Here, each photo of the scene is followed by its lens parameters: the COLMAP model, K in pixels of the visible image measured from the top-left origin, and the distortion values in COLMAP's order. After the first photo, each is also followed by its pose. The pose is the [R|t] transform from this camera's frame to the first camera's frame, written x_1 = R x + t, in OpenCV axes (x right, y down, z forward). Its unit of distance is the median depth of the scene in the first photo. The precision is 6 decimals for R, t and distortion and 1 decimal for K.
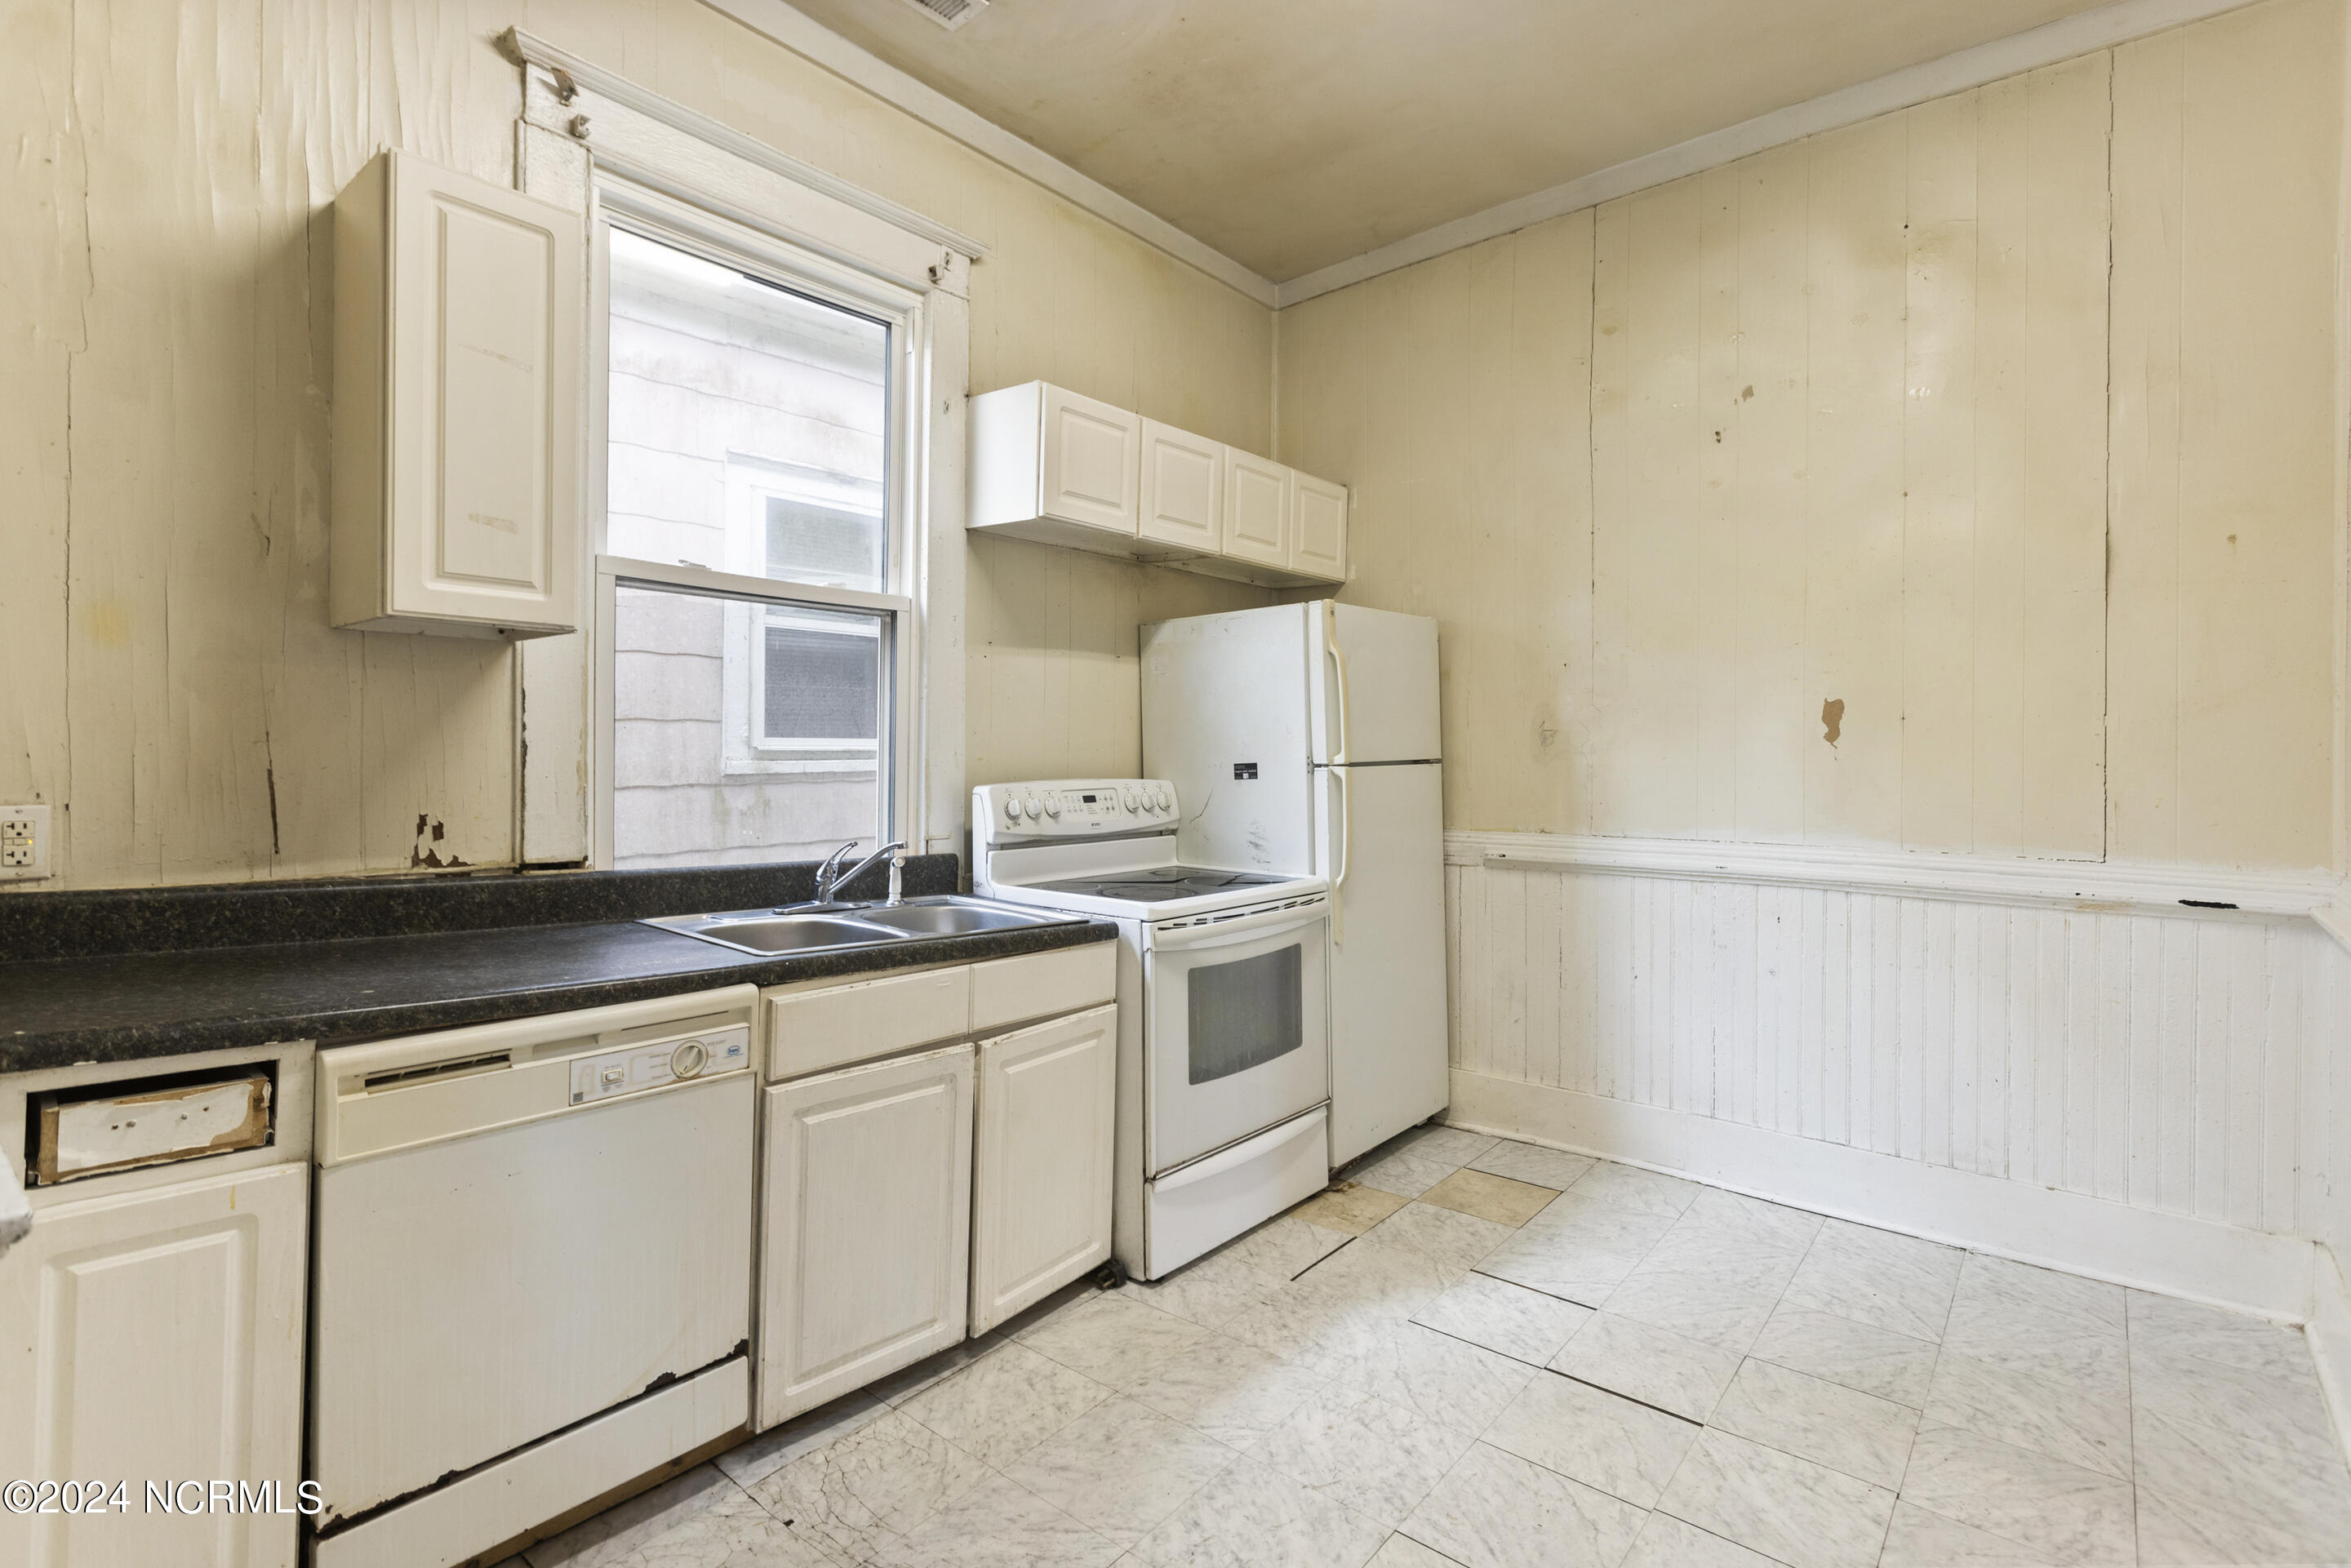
lens RADIAL K [[1122.1, 0, 1178.7], [0, 1122.1, 748.4], [0, 0, 1]] dist [0.014230, 0.000760]
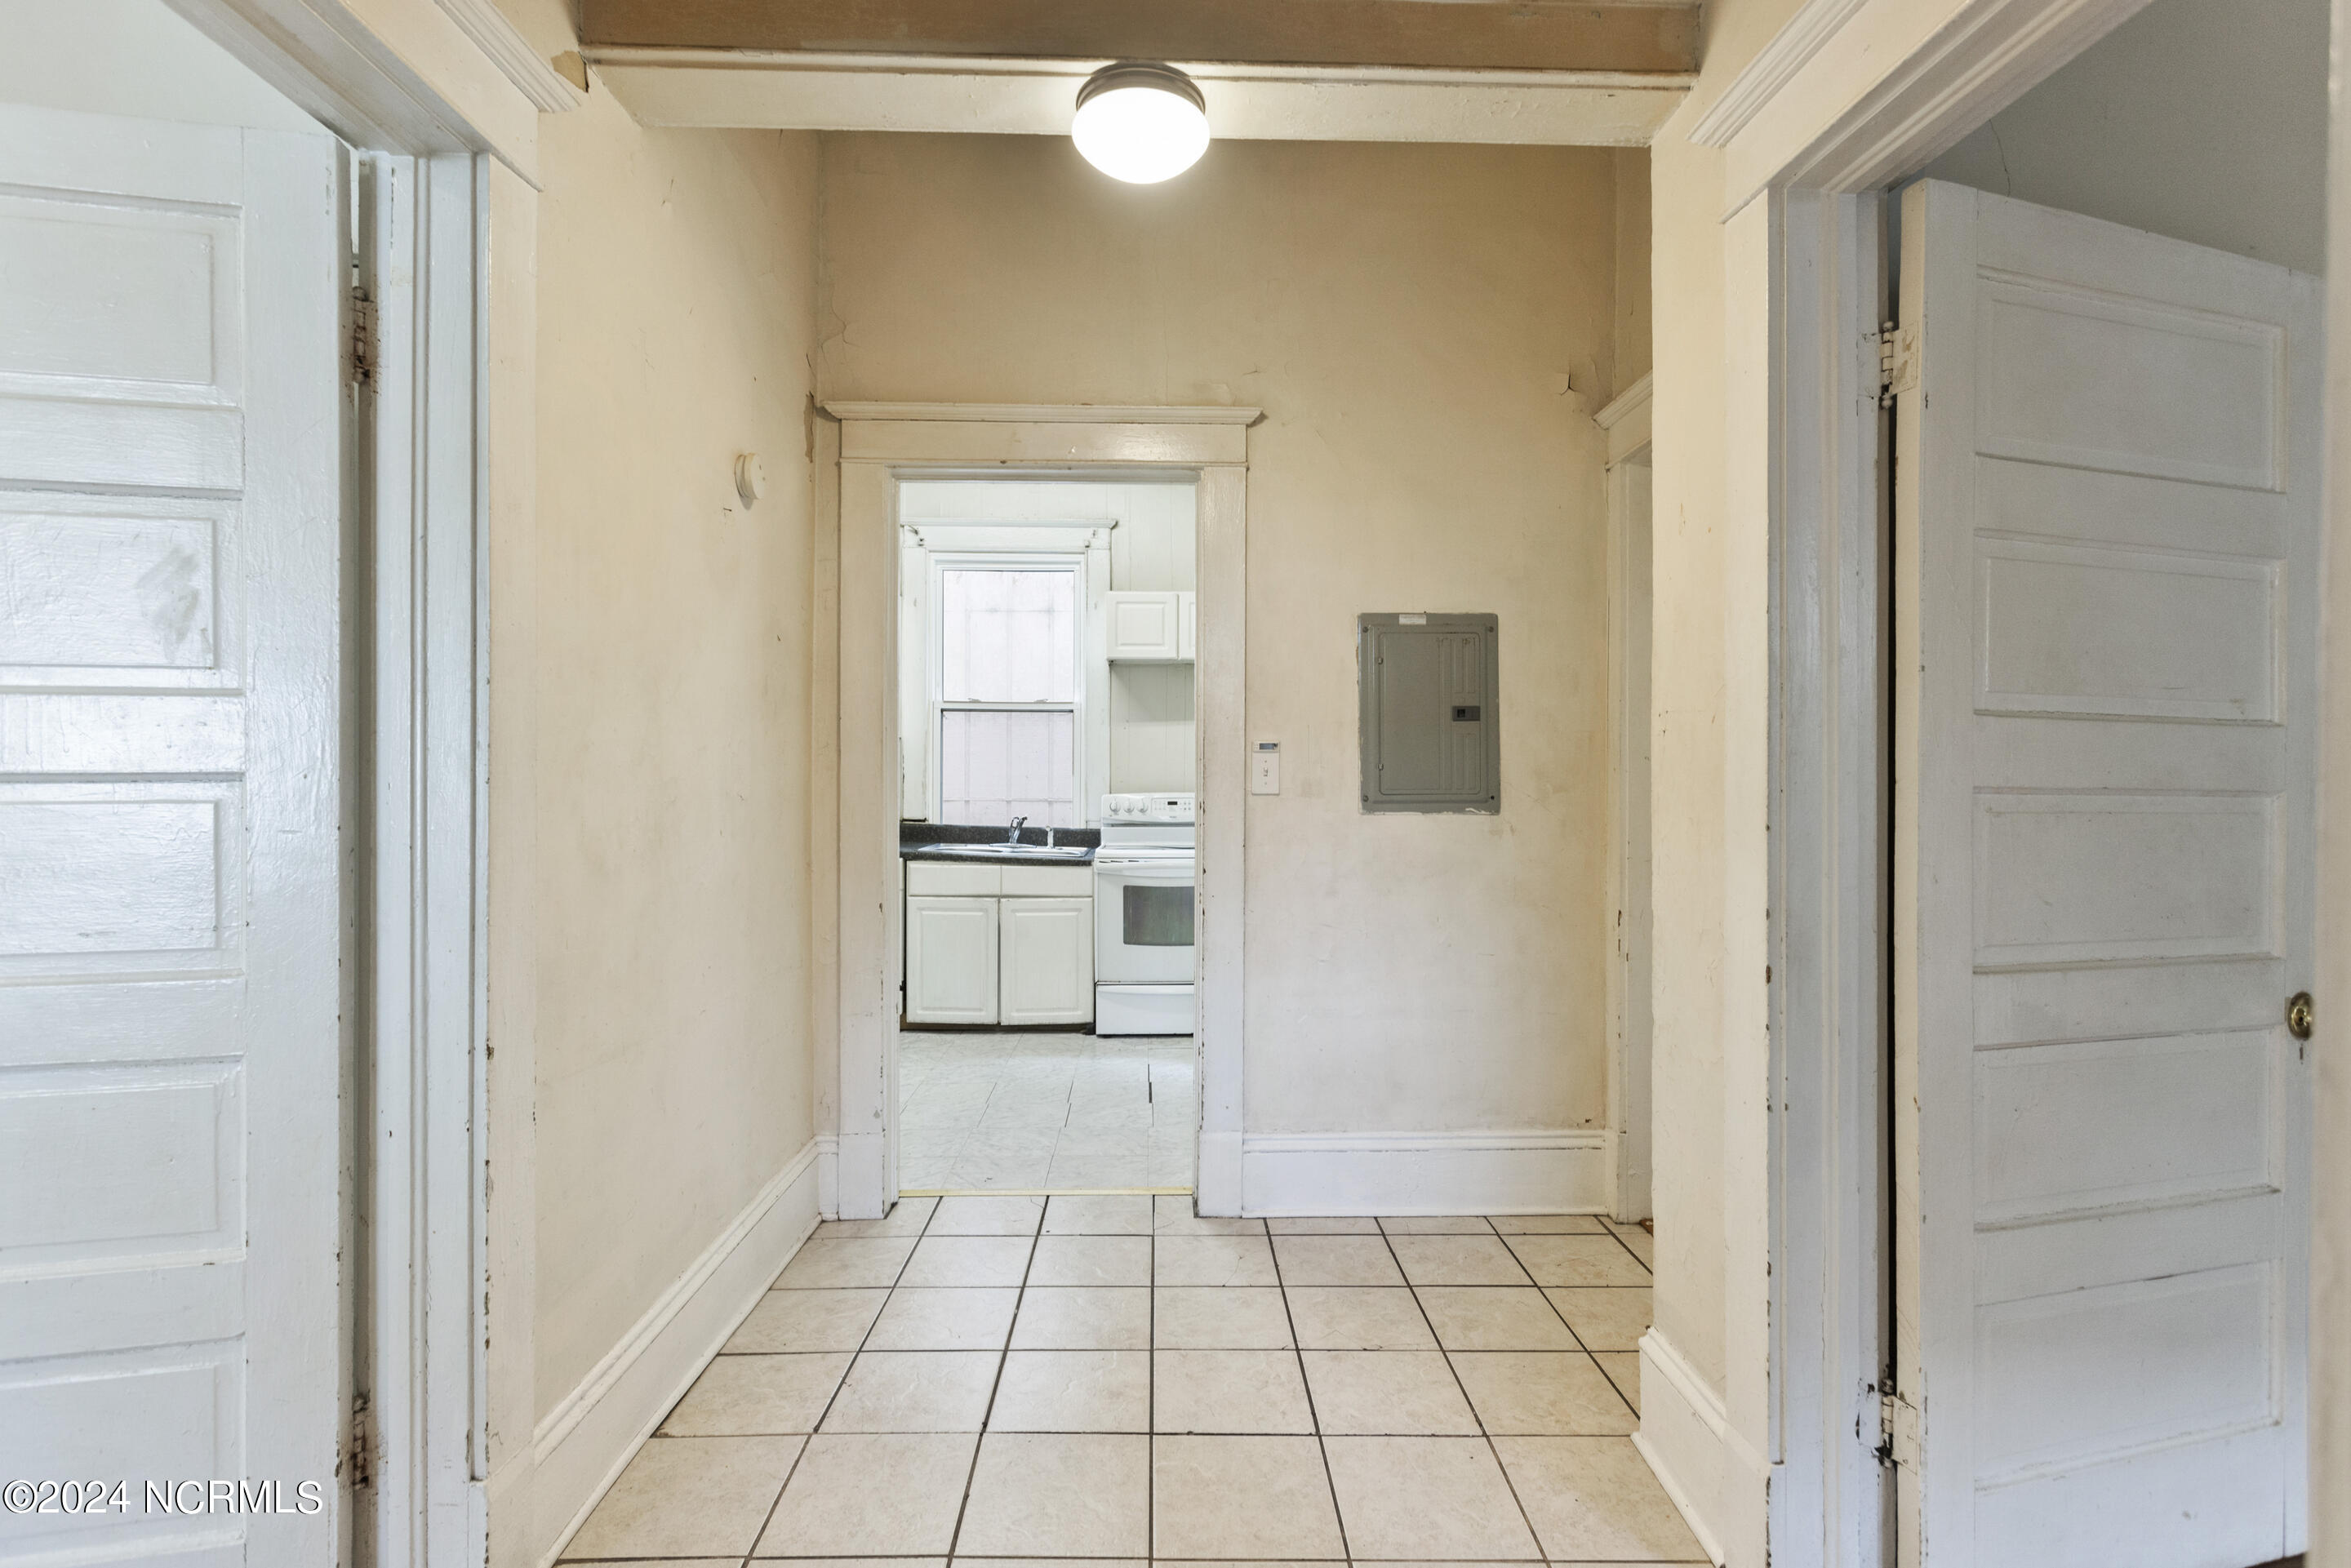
lens RADIAL K [[1106.2, 0, 1186.4], [0, 1106.2, 770.8], [0, 0, 1]] dist [0.003351, 0.000628]
pose [[0.665255, -0.012515, -0.746511, 1.821784], [0.003273, 0.999899, -0.013847, 0.024485], [0.746609, 0.006768, 0.665229, -0.257109]]
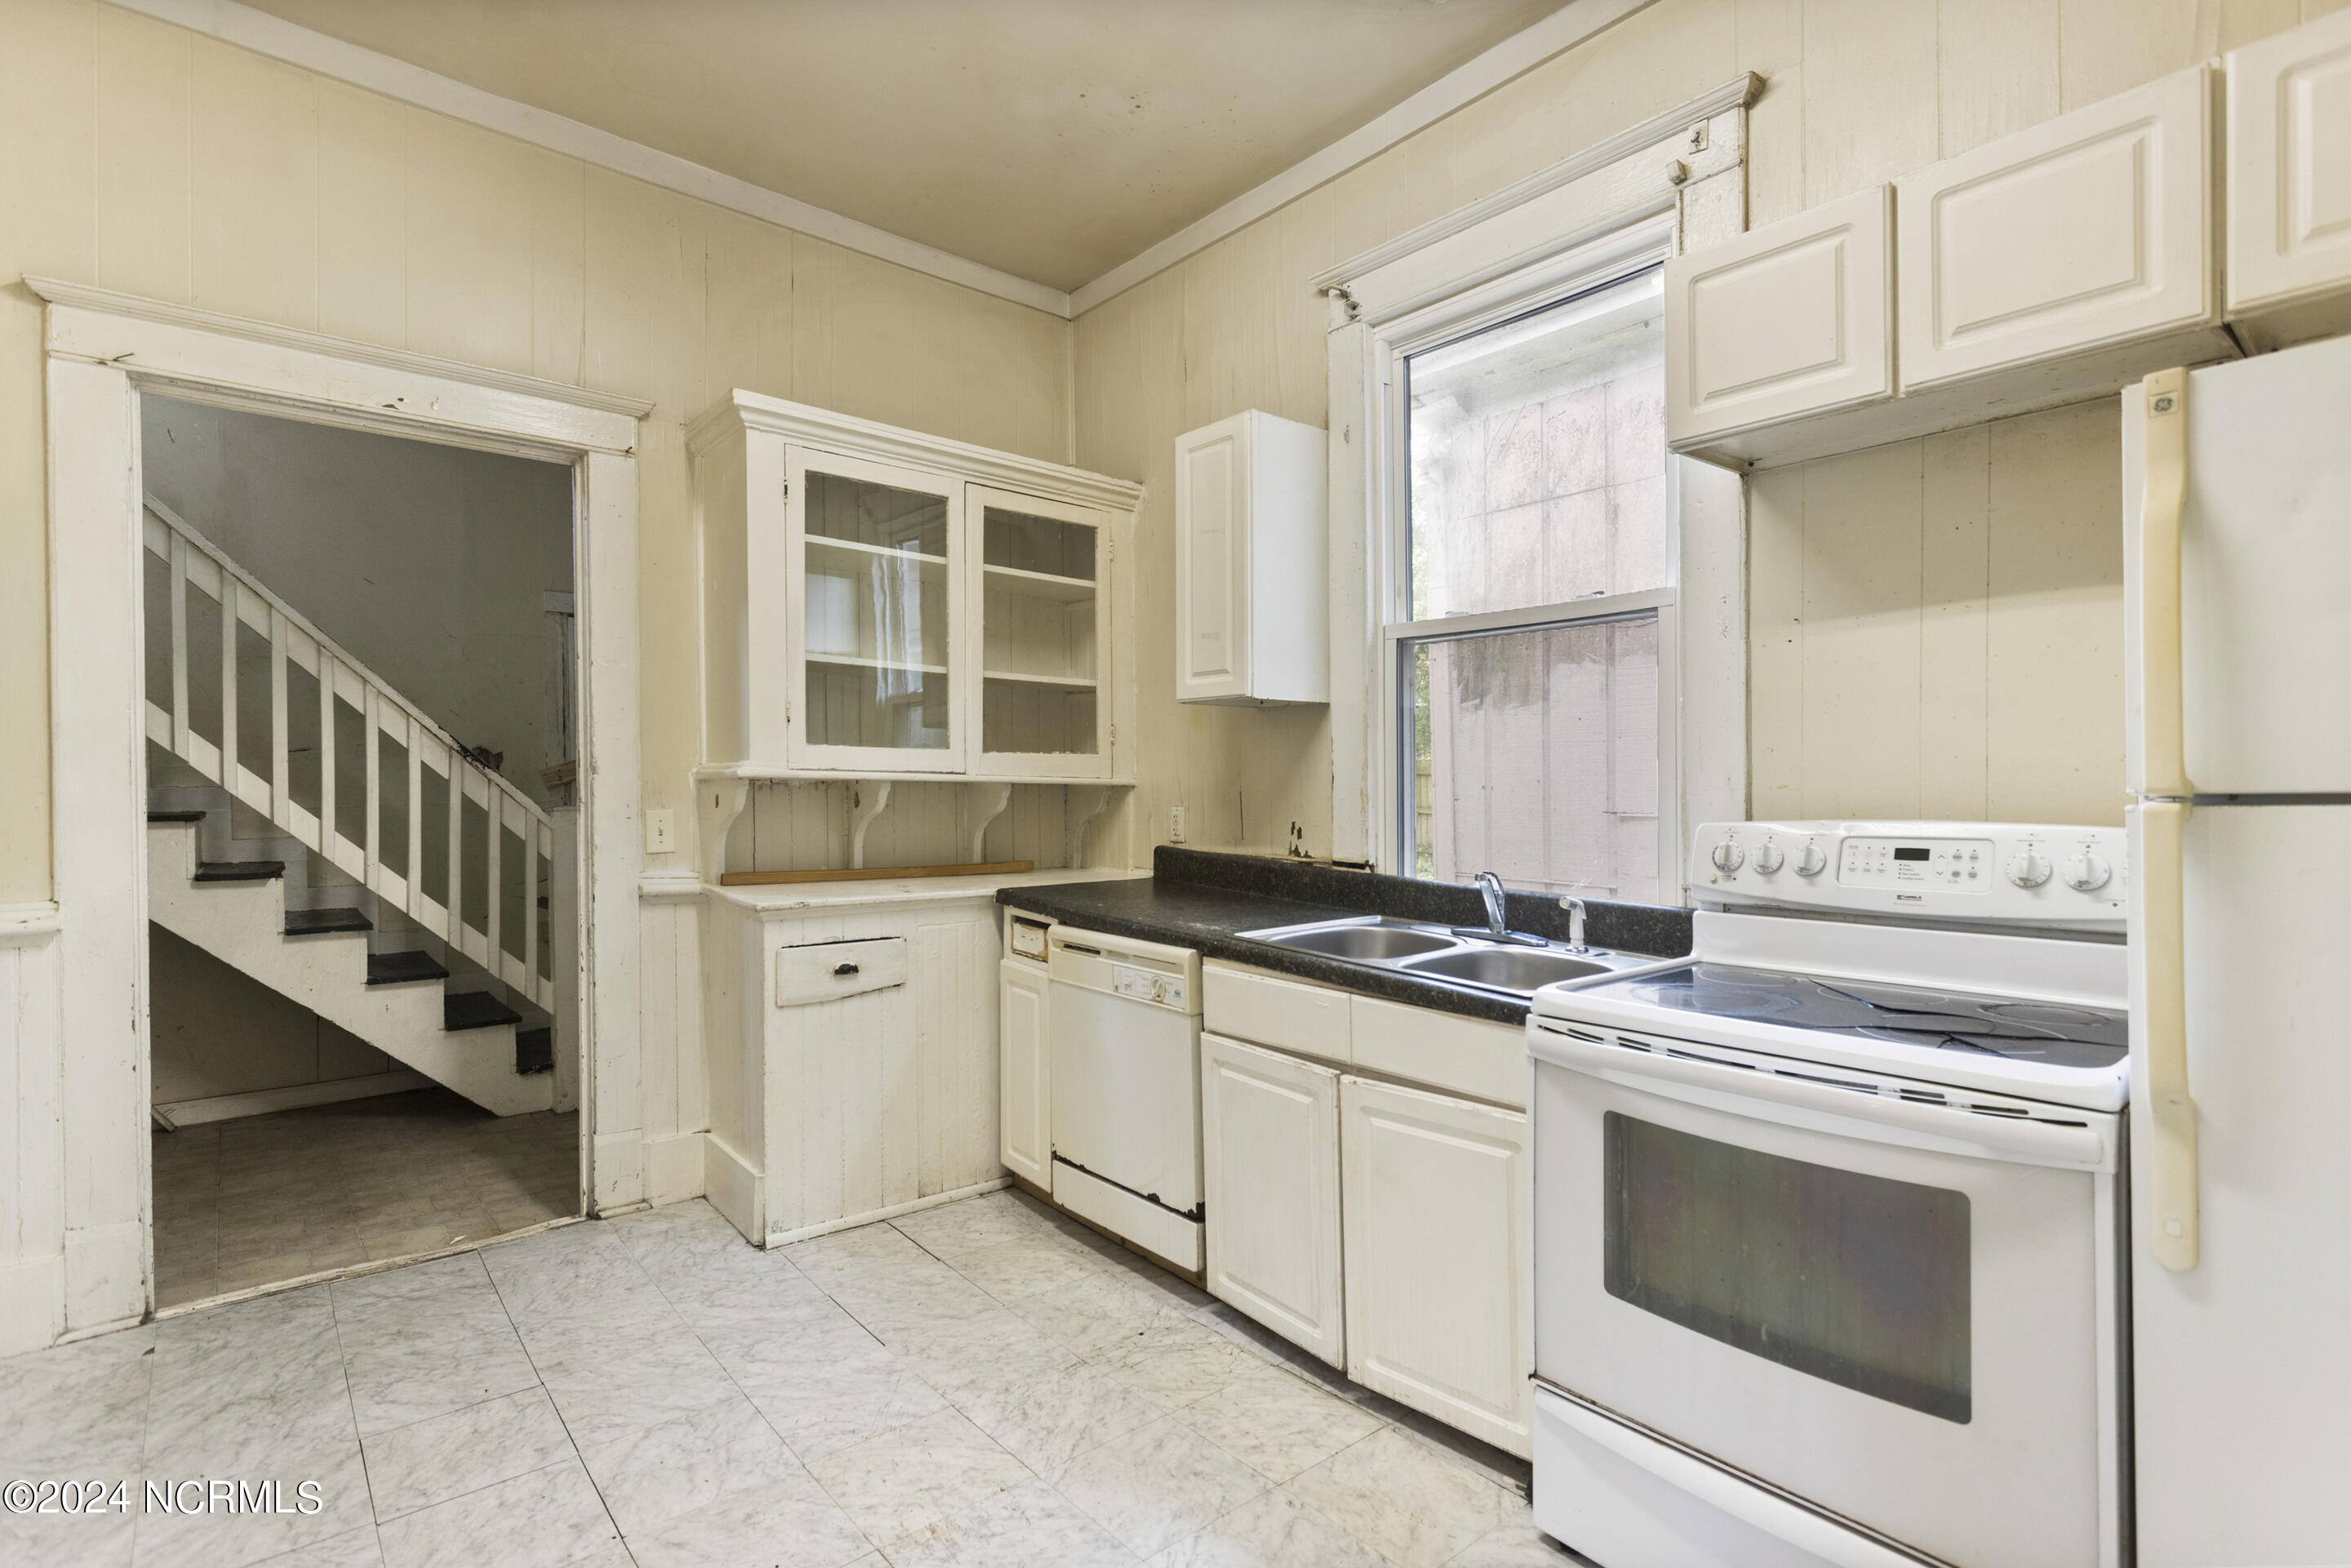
lens RADIAL K [[1124.0, 0, 1175.5], [0, 1124.0, 784.0], [0, 0, 1]] dist [0.003439, 0.000676]
pose [[-0.171333, -0.007537, -0.985184, 0.810237], [0.002023, 0.999966, -0.008002, 0.017376], [0.985211, -0.003364, -0.171312, 1.025821]]
